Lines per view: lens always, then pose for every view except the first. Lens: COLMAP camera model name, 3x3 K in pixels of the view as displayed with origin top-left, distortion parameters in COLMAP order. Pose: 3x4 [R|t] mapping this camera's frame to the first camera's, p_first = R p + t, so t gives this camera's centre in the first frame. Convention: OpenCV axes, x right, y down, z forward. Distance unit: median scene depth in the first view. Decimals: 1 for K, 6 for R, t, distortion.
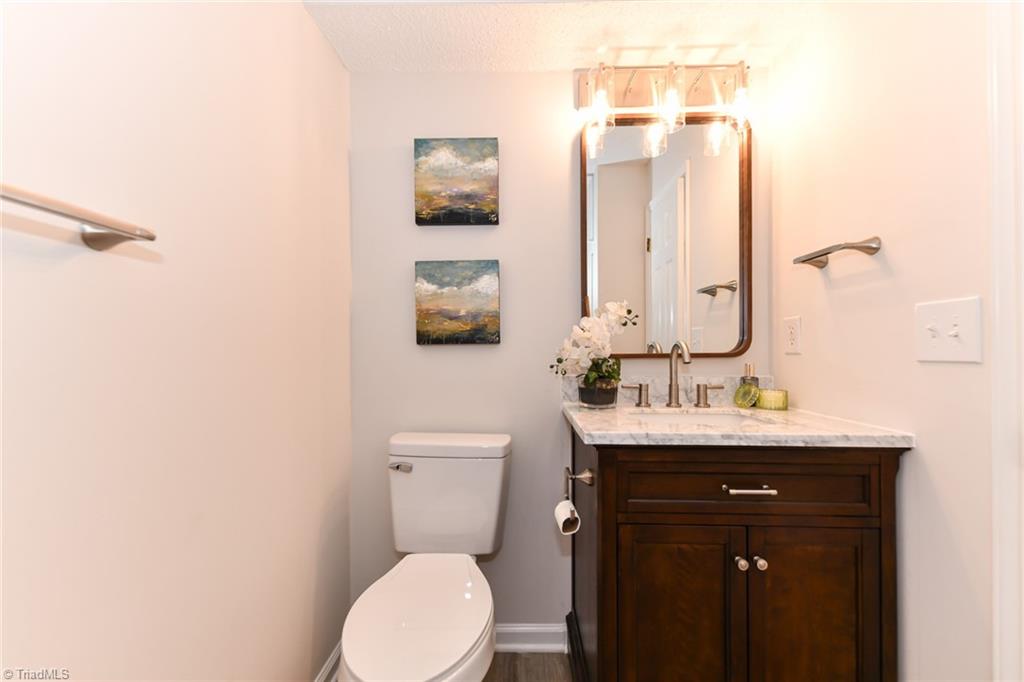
lens RADIAL K [[379.8, 0, 512.0], [0, 379.8, 341.0], [0, 0, 1]] dist [0.001949, 0.000103]
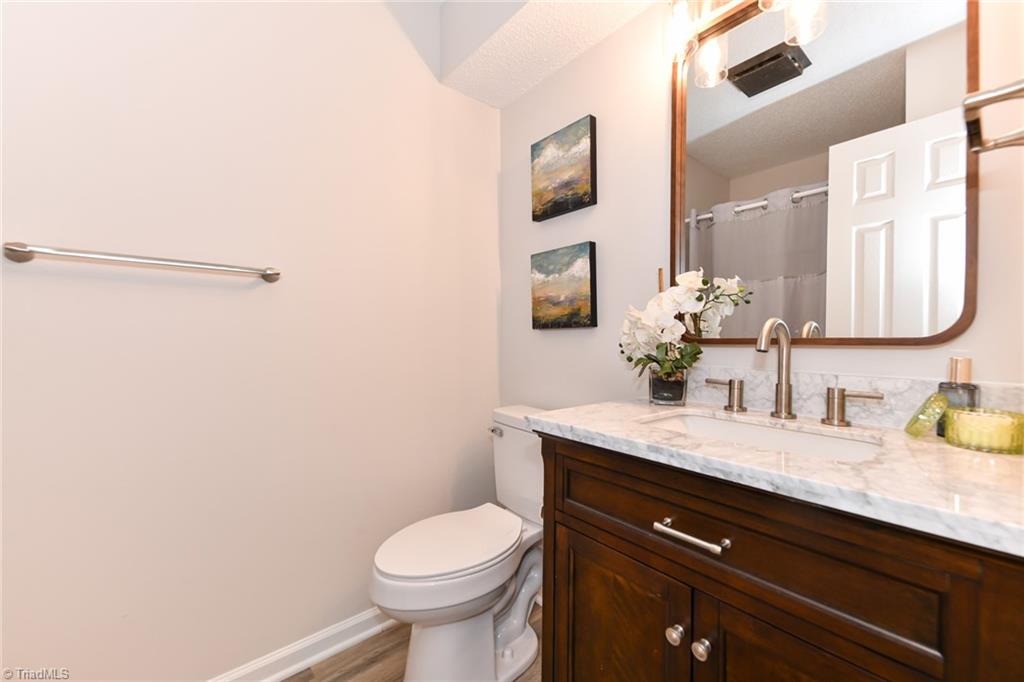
lens RADIAL K [[389.1, 0, 537.0], [0, 389.1, 334.3], [0, 0, 1]] dist [-0.000828, -0.000184]
pose [[0.708385, -0.002067, -0.705823, 0.569394], [0.009619, 0.999931, 0.006725, 0.016700], [0.705760, -0.011553, 0.708356, 0.197832]]
